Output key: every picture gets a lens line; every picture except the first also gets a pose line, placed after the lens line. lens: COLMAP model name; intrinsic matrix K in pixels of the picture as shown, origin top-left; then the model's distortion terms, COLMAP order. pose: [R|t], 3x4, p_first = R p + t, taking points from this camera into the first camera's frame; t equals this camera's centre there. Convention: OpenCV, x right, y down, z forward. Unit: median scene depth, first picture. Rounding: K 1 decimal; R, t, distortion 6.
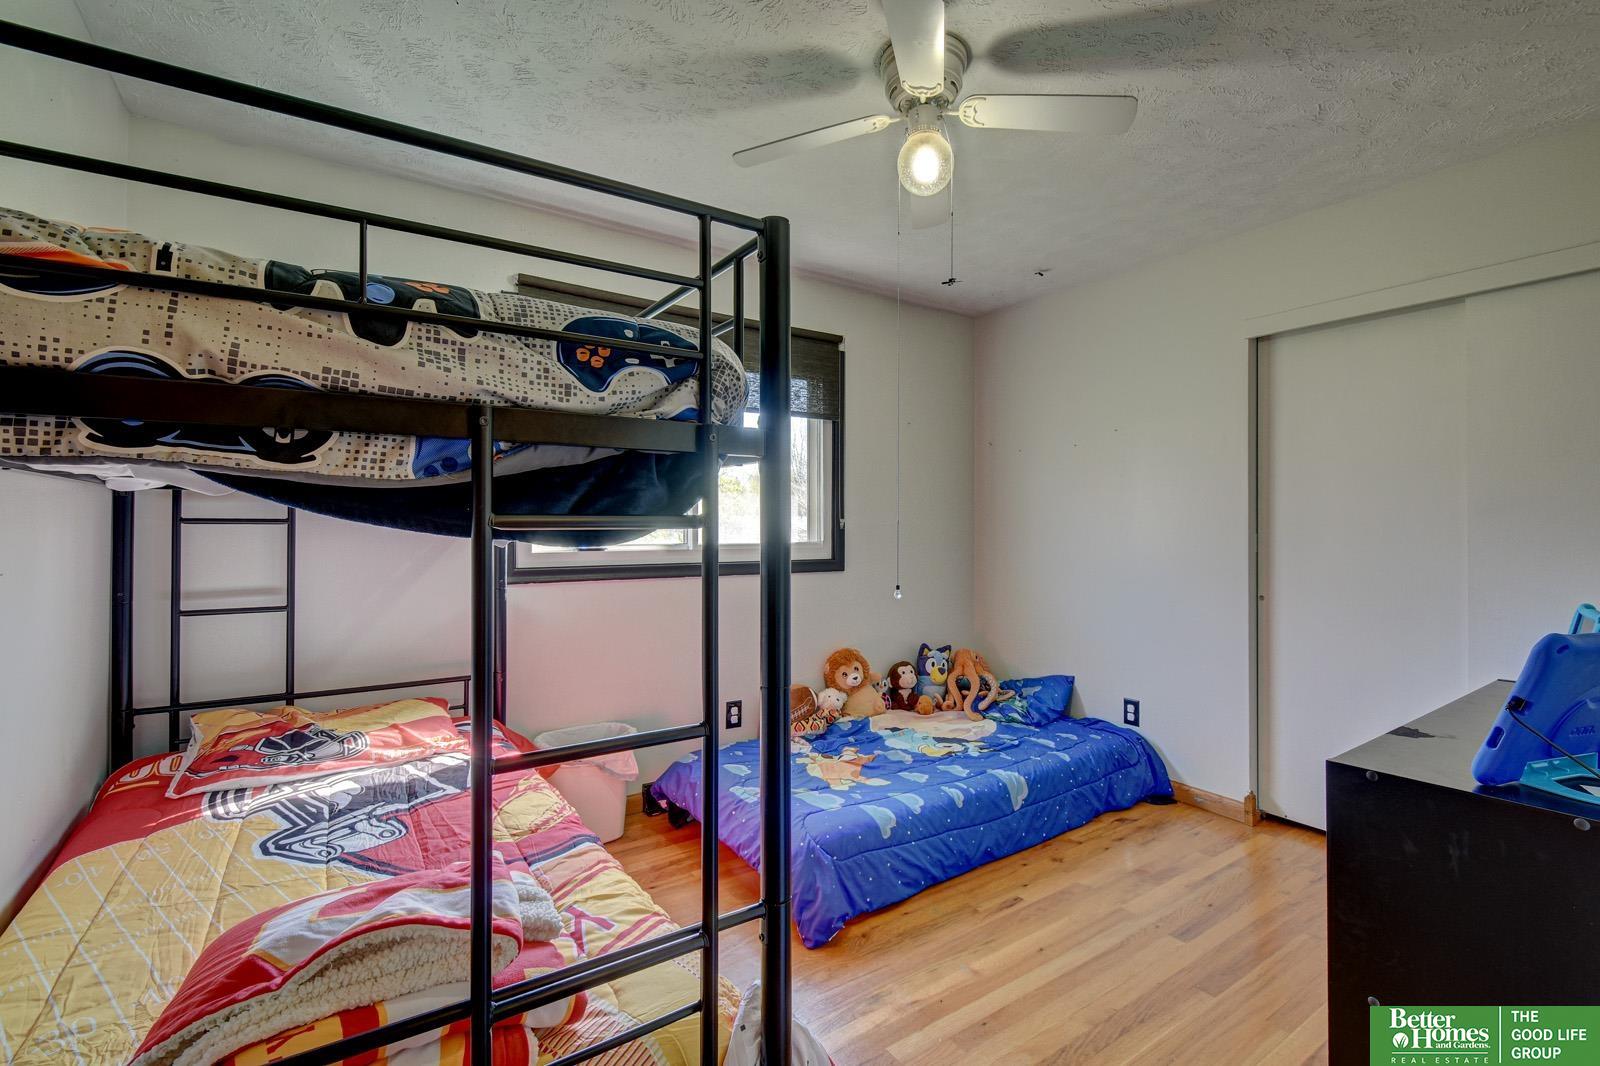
lens RADIAL K [[714.6, 0, 816.2], [0, 714.6, 543.5], [0, 0, 1]] dist [-0.001125, -0.000741]
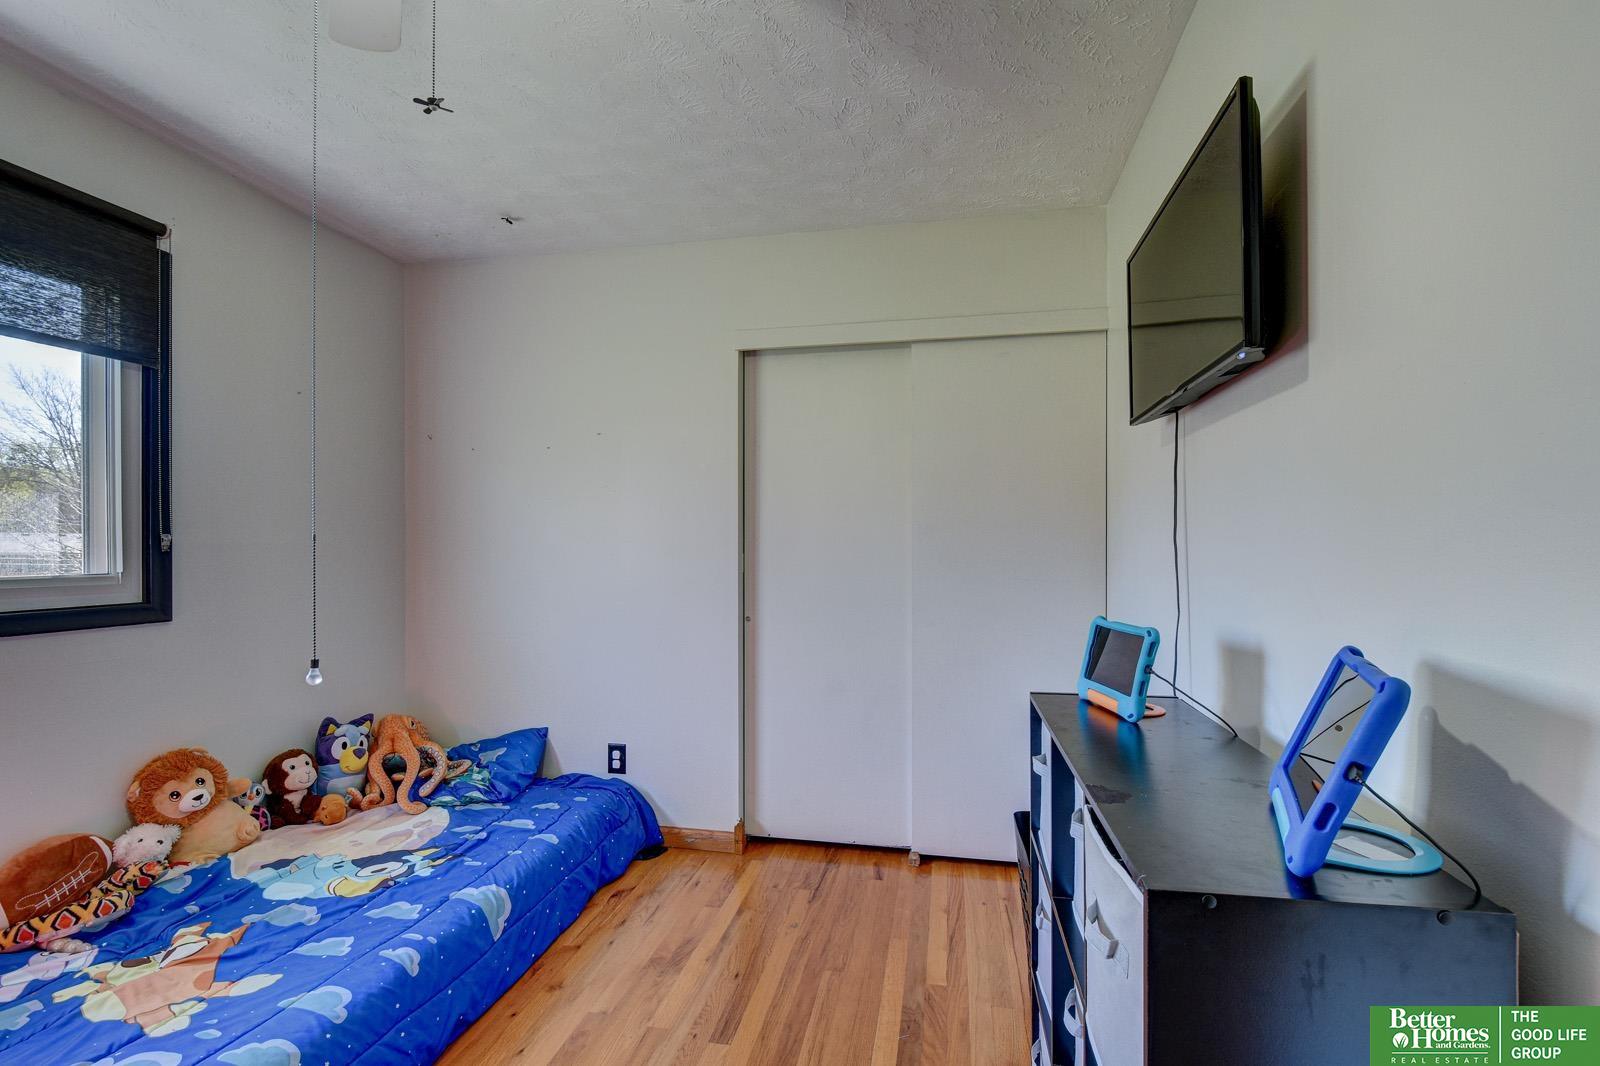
lens RADIAL K [[714.6, 0, 816.2], [0, 714.6, 543.5], [0, 0, 1]] dist [-0.001125, -0.000741]
pose [[0.711512, -0.005577, 0.702652, 0.003662], [0.021915, 0.999658, -0.014257, -0.008840], [-0.702332, 0.025542, 0.711391, 0.209364]]
